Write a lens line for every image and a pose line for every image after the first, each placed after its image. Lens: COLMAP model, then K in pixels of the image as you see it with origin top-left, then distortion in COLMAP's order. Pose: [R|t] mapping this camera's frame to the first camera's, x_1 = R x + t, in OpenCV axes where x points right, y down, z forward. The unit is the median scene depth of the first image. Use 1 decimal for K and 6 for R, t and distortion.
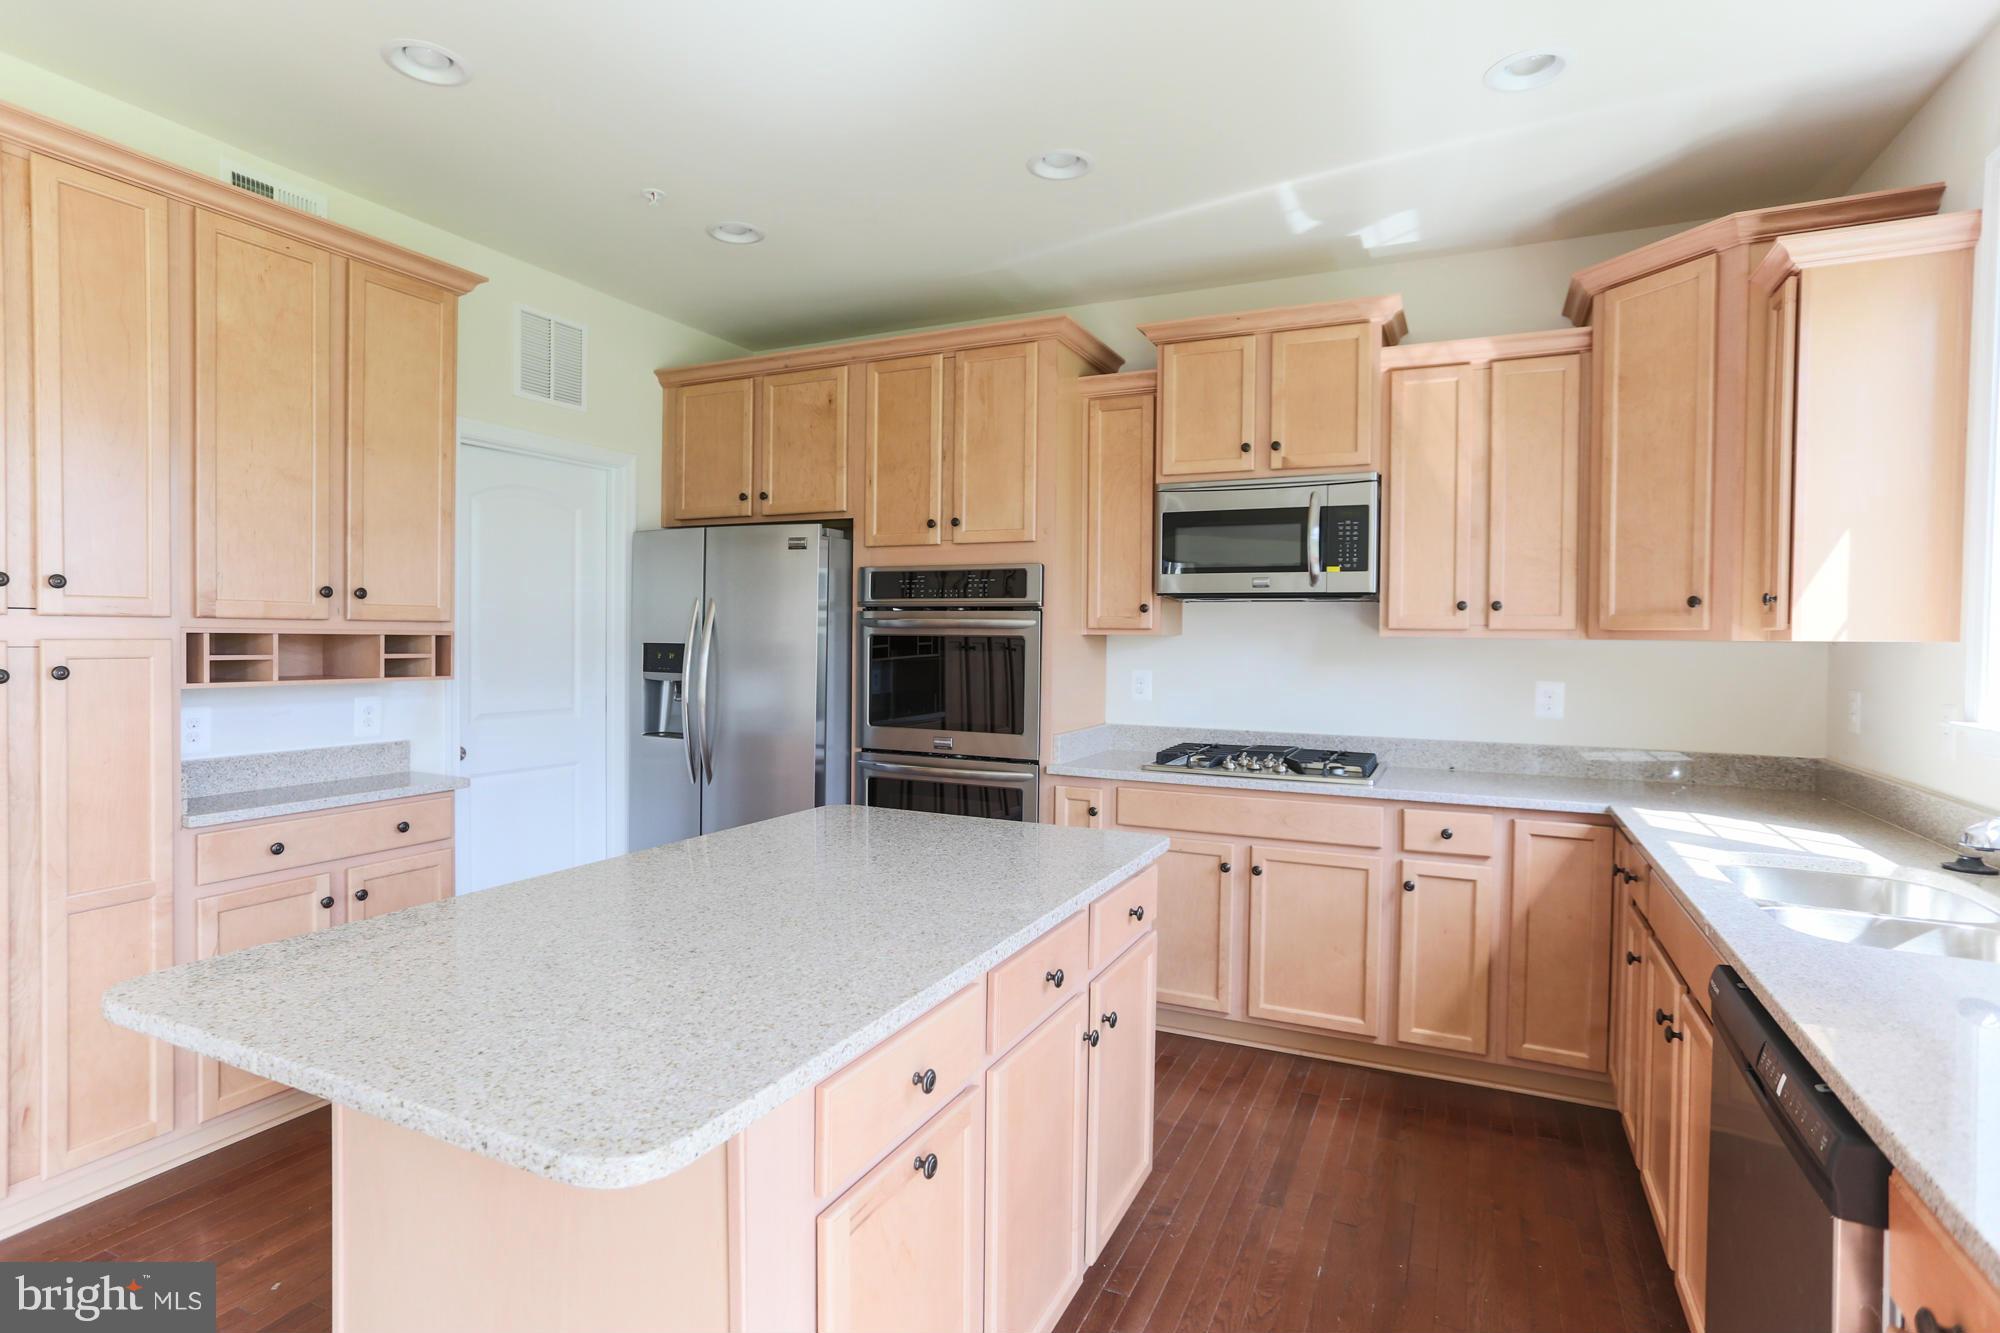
lens RADIAL K [[1016.9, 0, 972.9], [0, 1016.9, 658.5], [0, 0, 1]] dist [-0.080780, 0.046265]
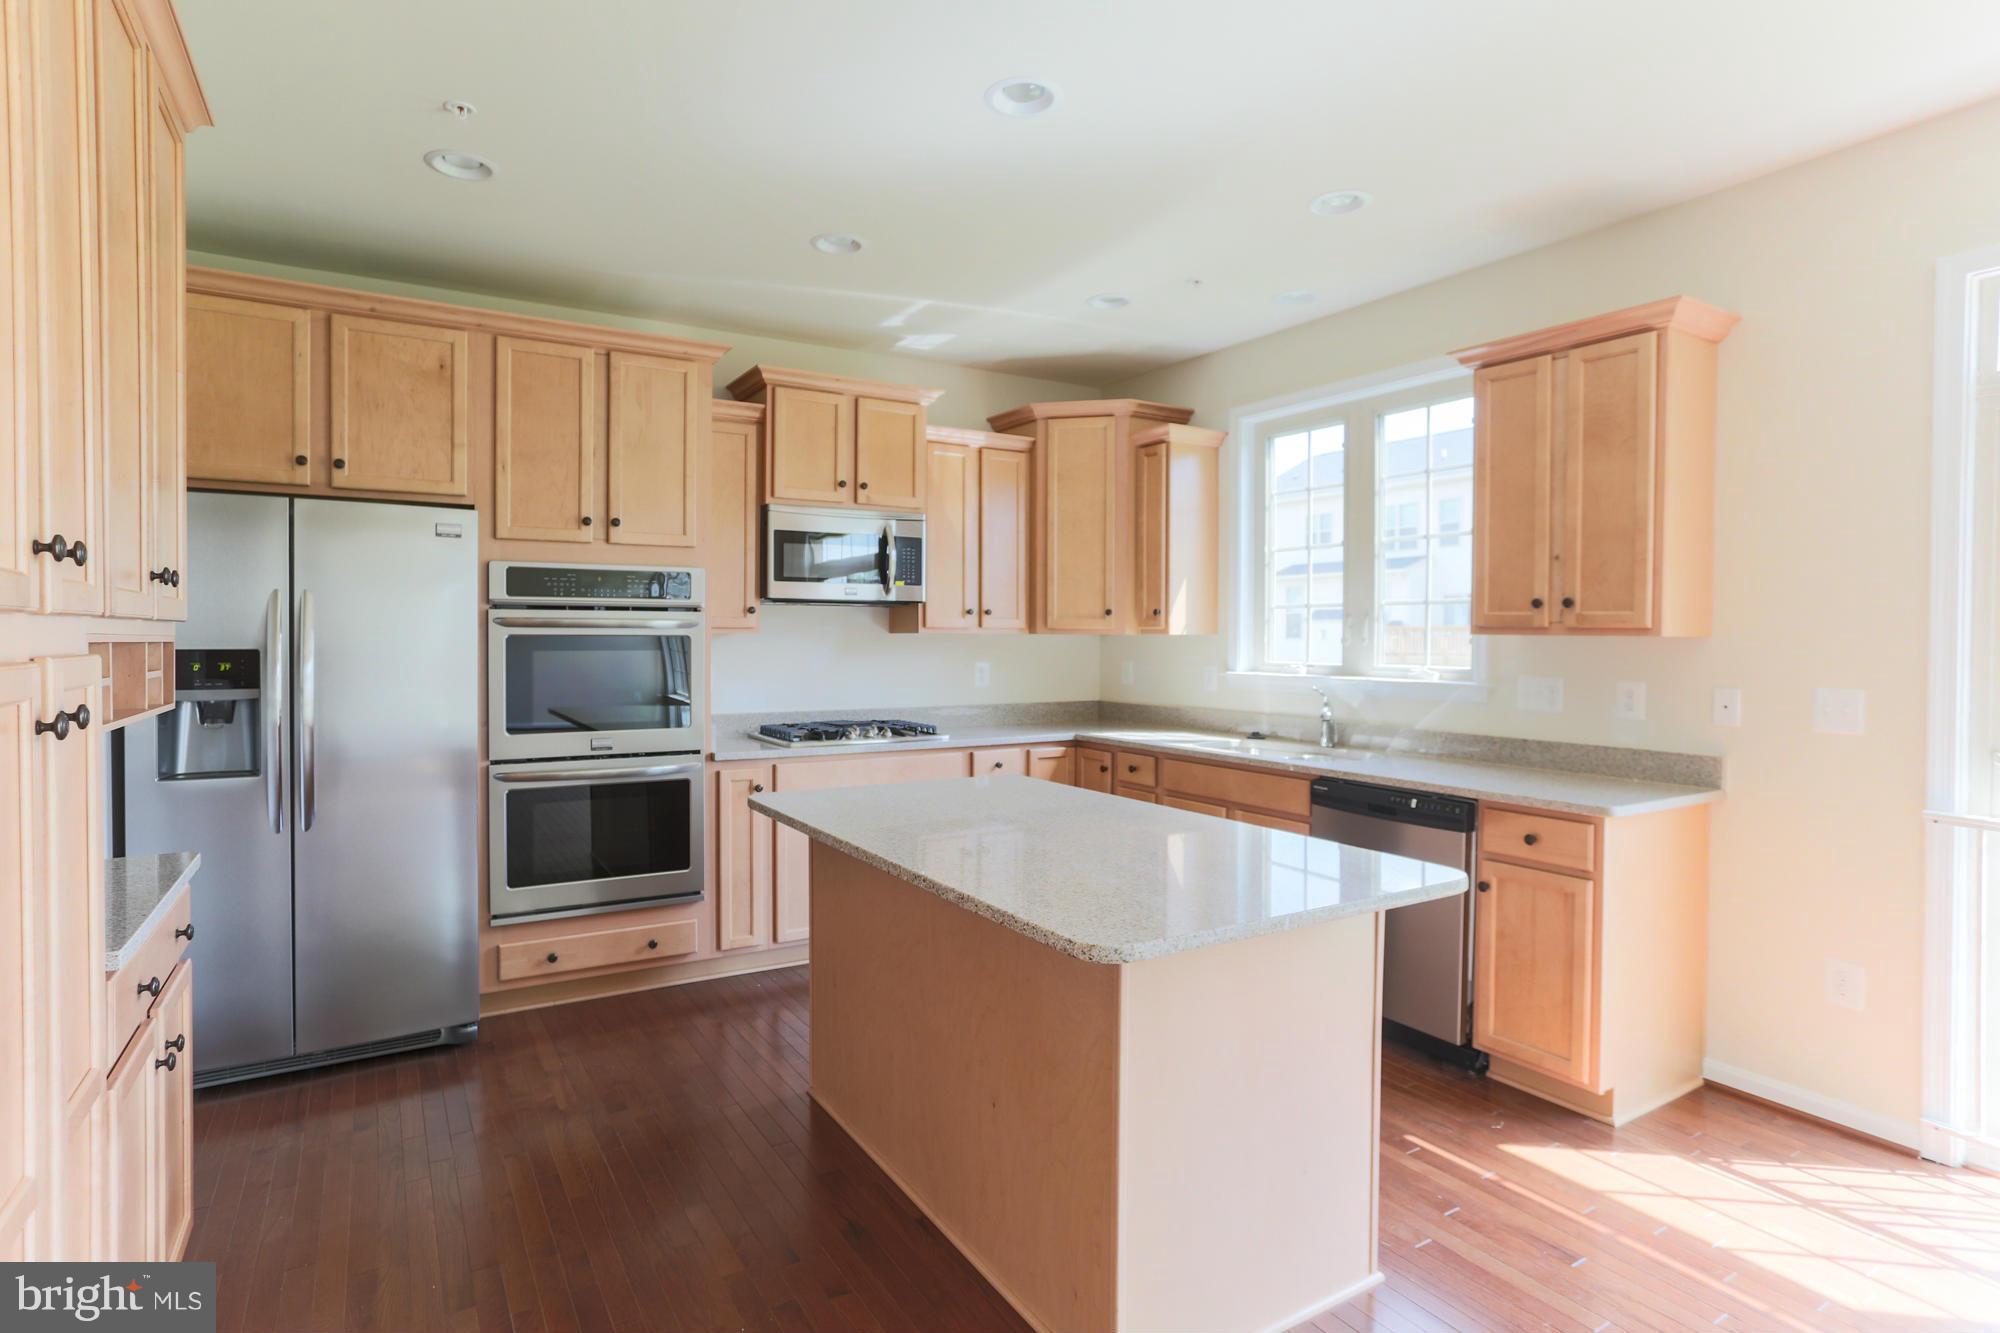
lens RADIAL K [[1016.9, 0, 972.9], [0, 1016.9, 658.5], [0, 0, 1]] dist [-0.080780, 0.046265]
pose [[0.537624, -0.028518, 0.842703, -0.728446], [0.020871, 0.999572, 0.020511, -0.014024], [-0.842927, 0.006561, 0.537989, 0.185121]]
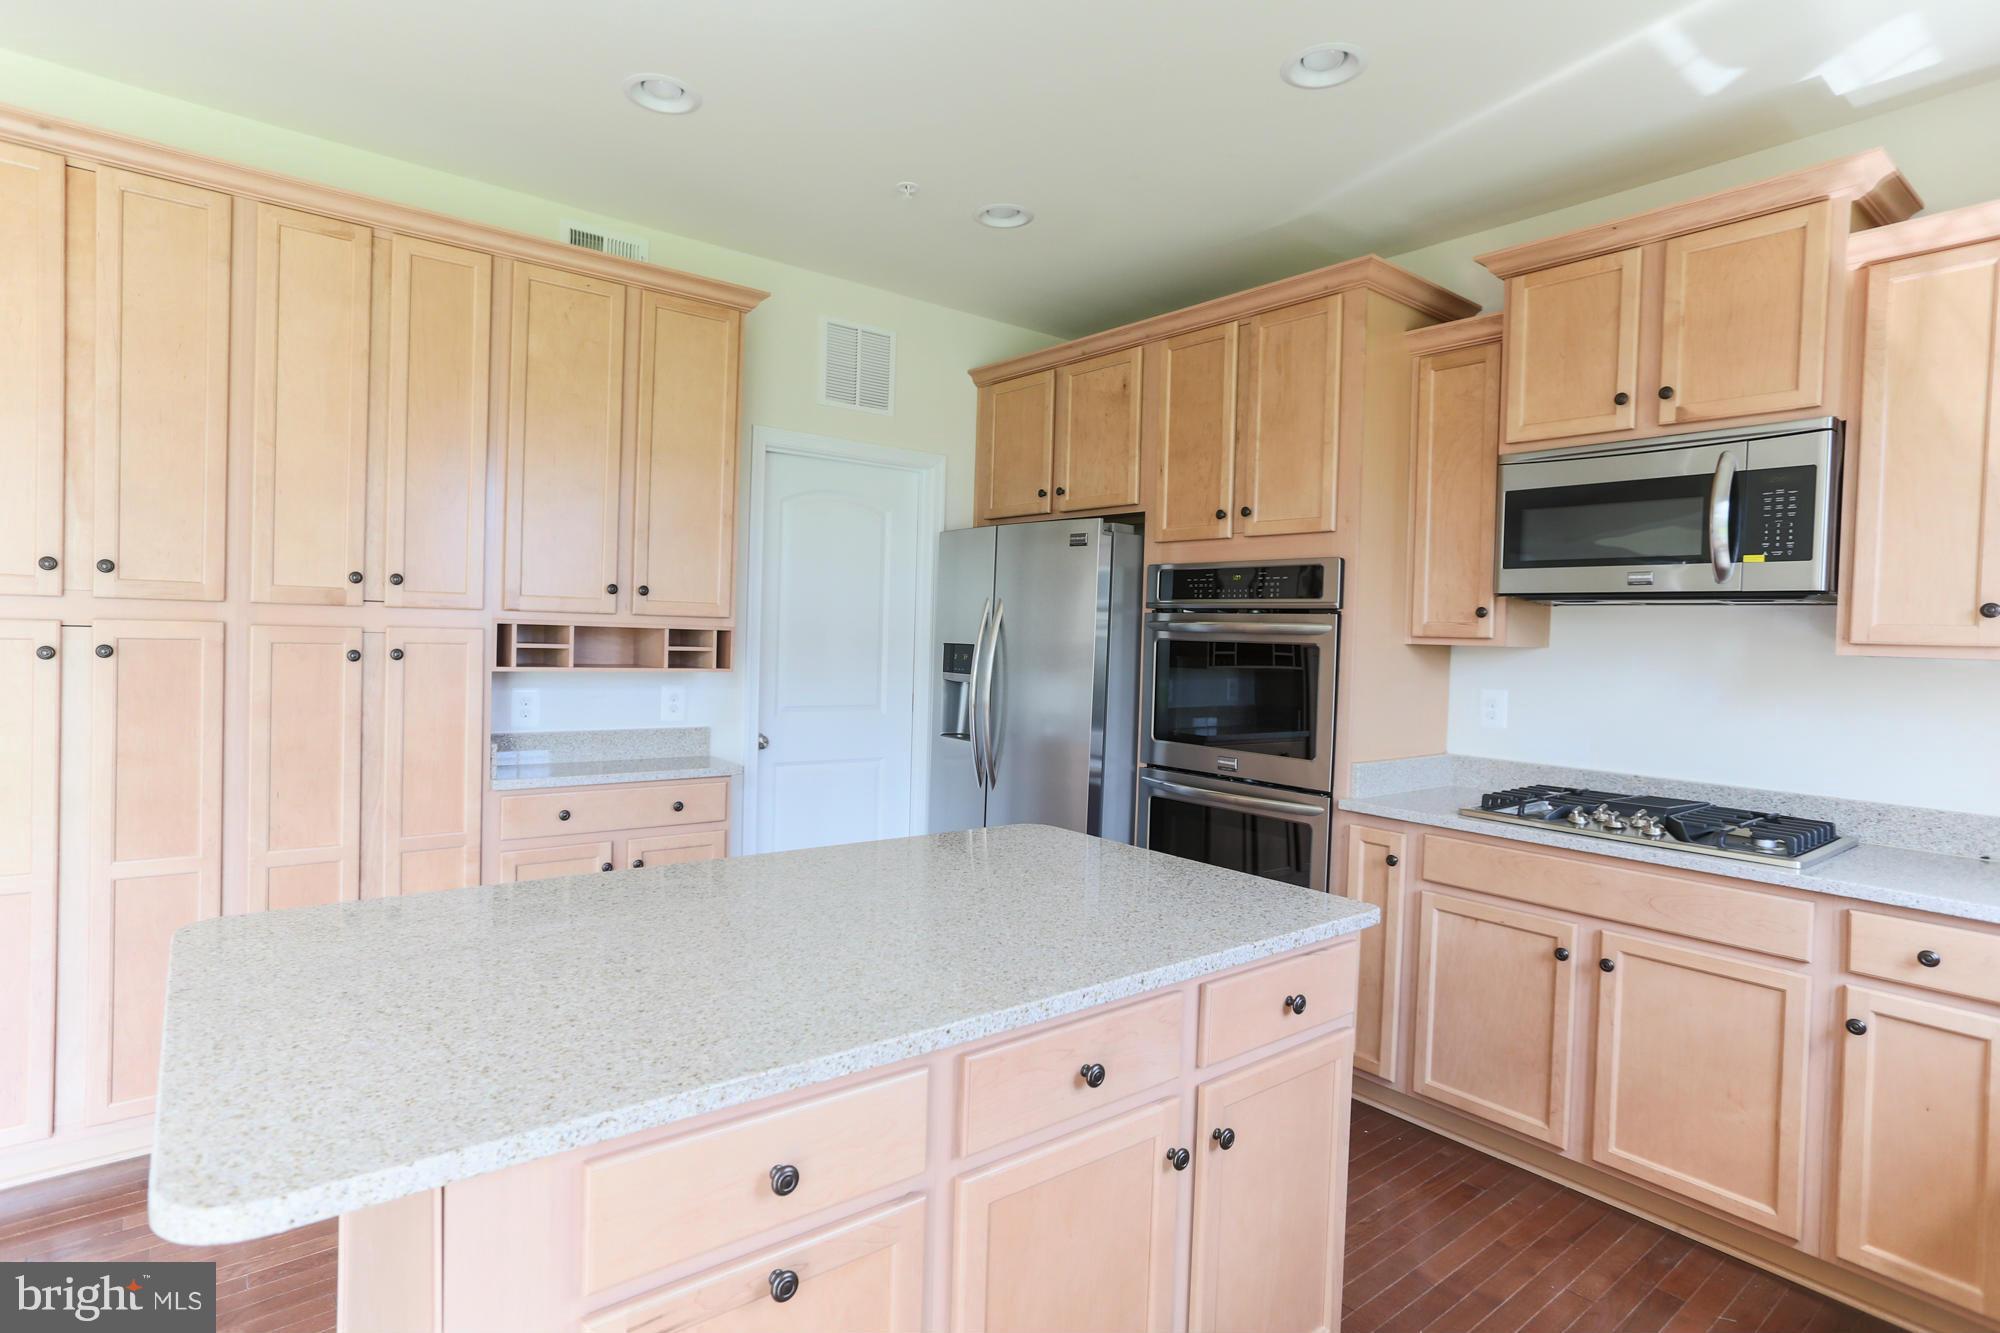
lens RADIAL K [[1013.8, 0, 965.2], [0, 1013.8, 655.7], [0, 0, 1]] dist [-0.060854, 0.030687]
pose [[0.898518, 0.026419, -0.438141, 0.162859], [-0.030165, 0.999544, -0.001592, -0.002016], [0.437899, 0.014647, 0.898905, 0.127040]]
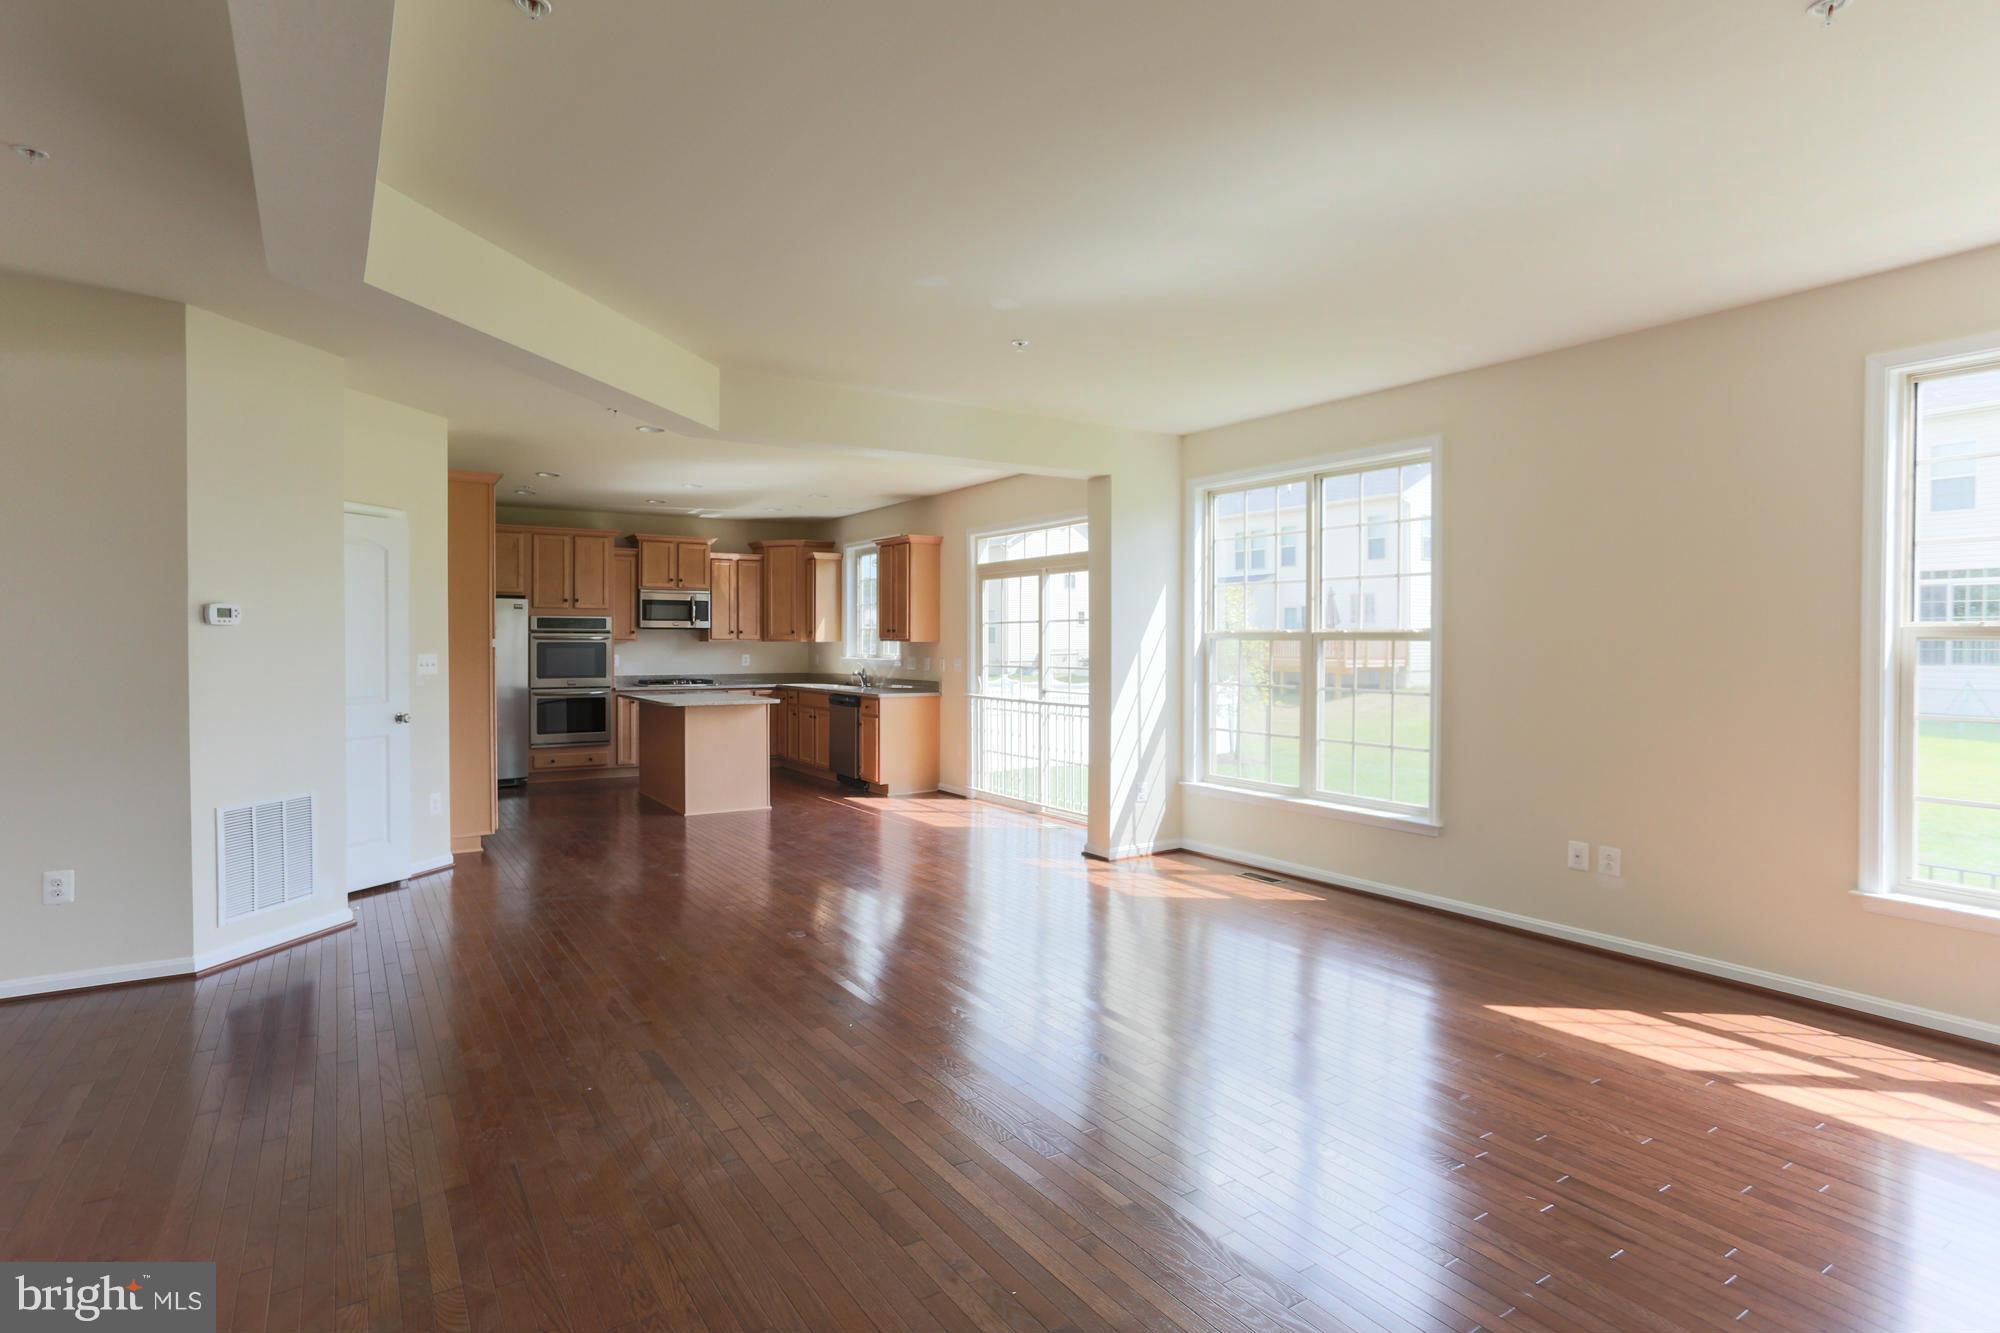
lens RADIAL K [[1021.8, 0, 1000.0], [0, 1021.8, 666.5], [0, 0, 1]] dist [-0.077211, 0.000122]
pose [[0.497000, -0.030624, 0.867210, -1.946578], [0.022222, 0.999498, 0.022560, 0.006227], [-0.867466, 0.008059, 0.497432, -1.422645]]
